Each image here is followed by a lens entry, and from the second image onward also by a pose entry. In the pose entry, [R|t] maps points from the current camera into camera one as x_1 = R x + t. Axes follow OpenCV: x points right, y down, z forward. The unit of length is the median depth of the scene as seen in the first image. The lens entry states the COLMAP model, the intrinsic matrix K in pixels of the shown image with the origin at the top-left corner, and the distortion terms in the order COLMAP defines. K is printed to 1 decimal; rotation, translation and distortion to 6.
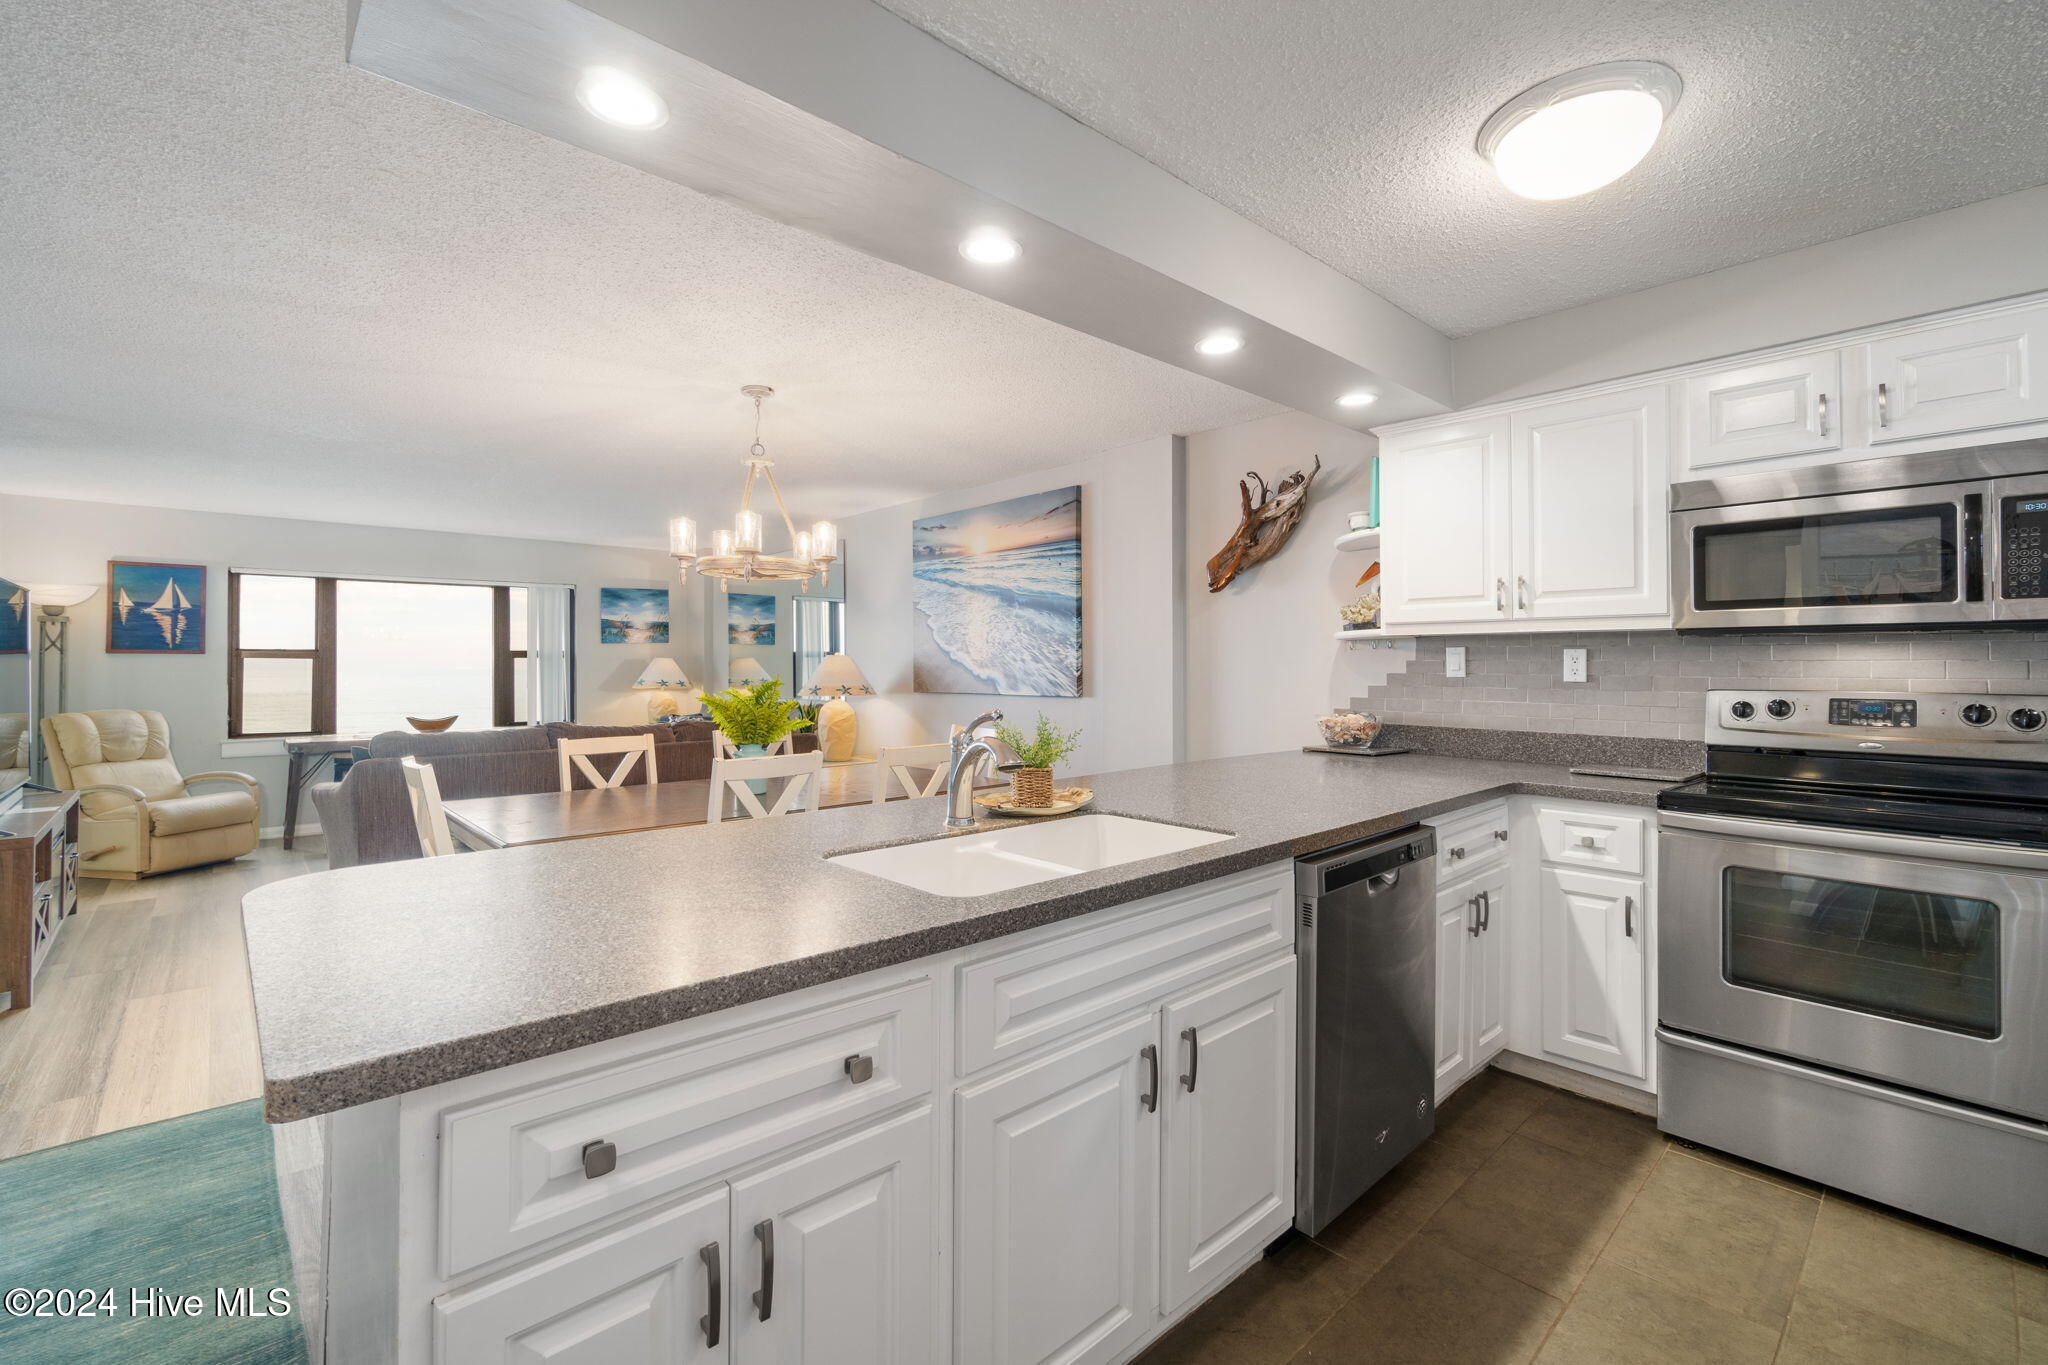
lens RADIAL K [[890.4, 0, 1033.2], [0, 890.4, 656.2], [0, 0, 1]] dist [-0.008976, 0.000190]
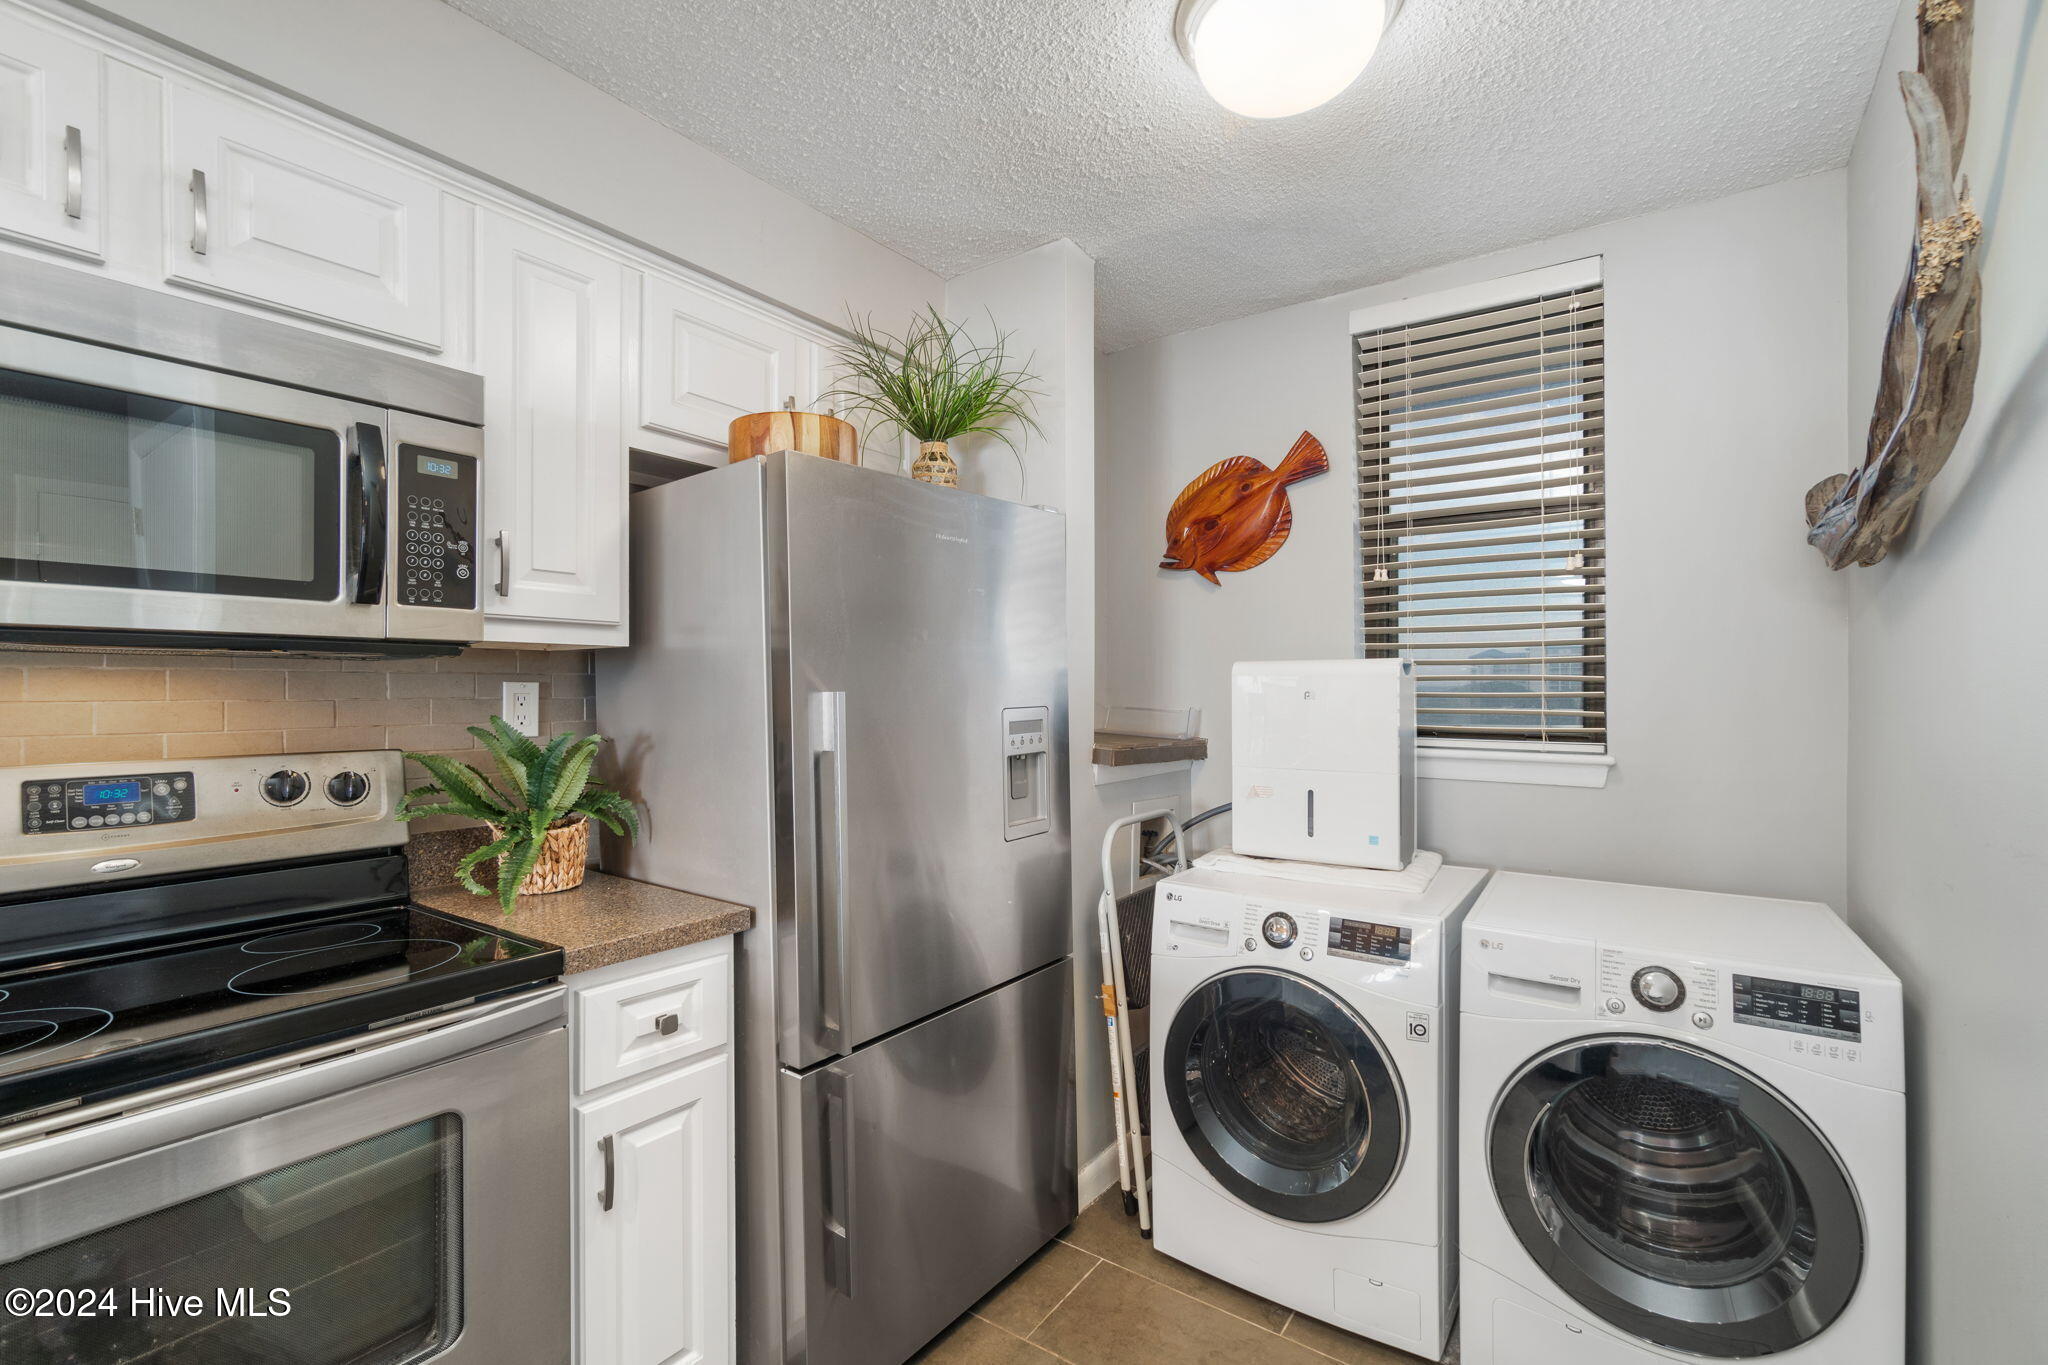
lens RADIAL K [[890.4, 0, 1035.2], [0, 890.4, 688.6], [0, 0, 1]] dist [-0.008976, 0.000190]
pose [[-0.199161, 0.002068, 0.979965, 0.162362], [-0.007304, 0.999967, -0.003594, -0.002603], [-0.979940, -0.007873, -0.199139, 0.281581]]
